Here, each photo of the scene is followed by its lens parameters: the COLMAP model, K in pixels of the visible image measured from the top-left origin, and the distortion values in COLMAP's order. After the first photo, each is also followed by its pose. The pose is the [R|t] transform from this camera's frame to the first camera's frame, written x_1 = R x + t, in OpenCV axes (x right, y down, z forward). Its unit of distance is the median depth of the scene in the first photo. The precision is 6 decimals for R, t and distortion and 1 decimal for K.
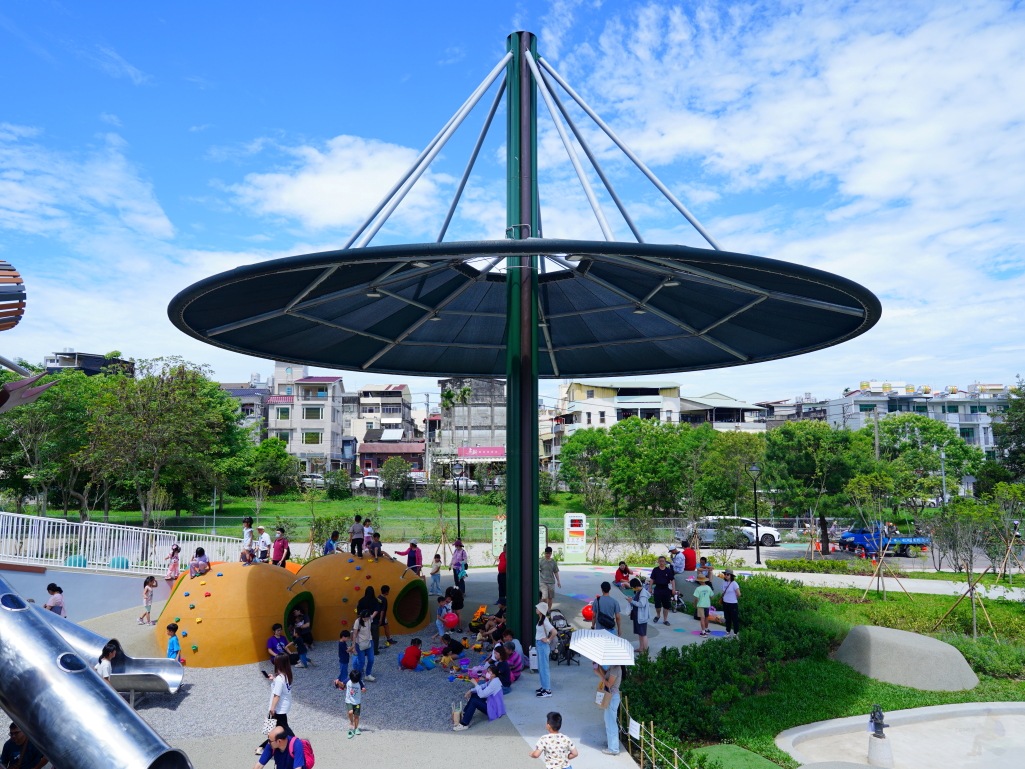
lens RADIAL K [[695.9, 0, 512.5], [0, 695.9, 384.5], [0, 0, 1]] dist [-0.001852, -0.000165]
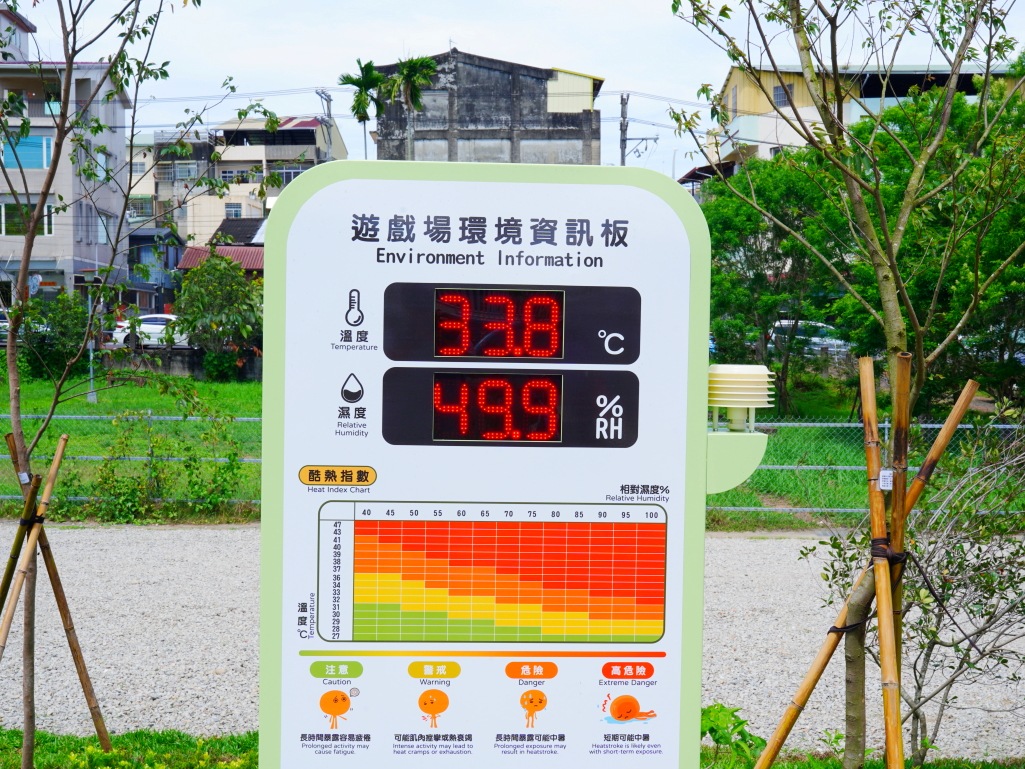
lens RADIAL K [[1352.7, 0, 512.5], [0, 1352.7, 384.5], [0, 0, 1]] dist [0.001558, 0.001406]
pose [[0.996349, 0.019046, -0.083216, 0.031196], [-0.007128, 0.989951, 0.141229, 0.058678], [0.085070, -0.140121, 0.986473, 0.284319]]
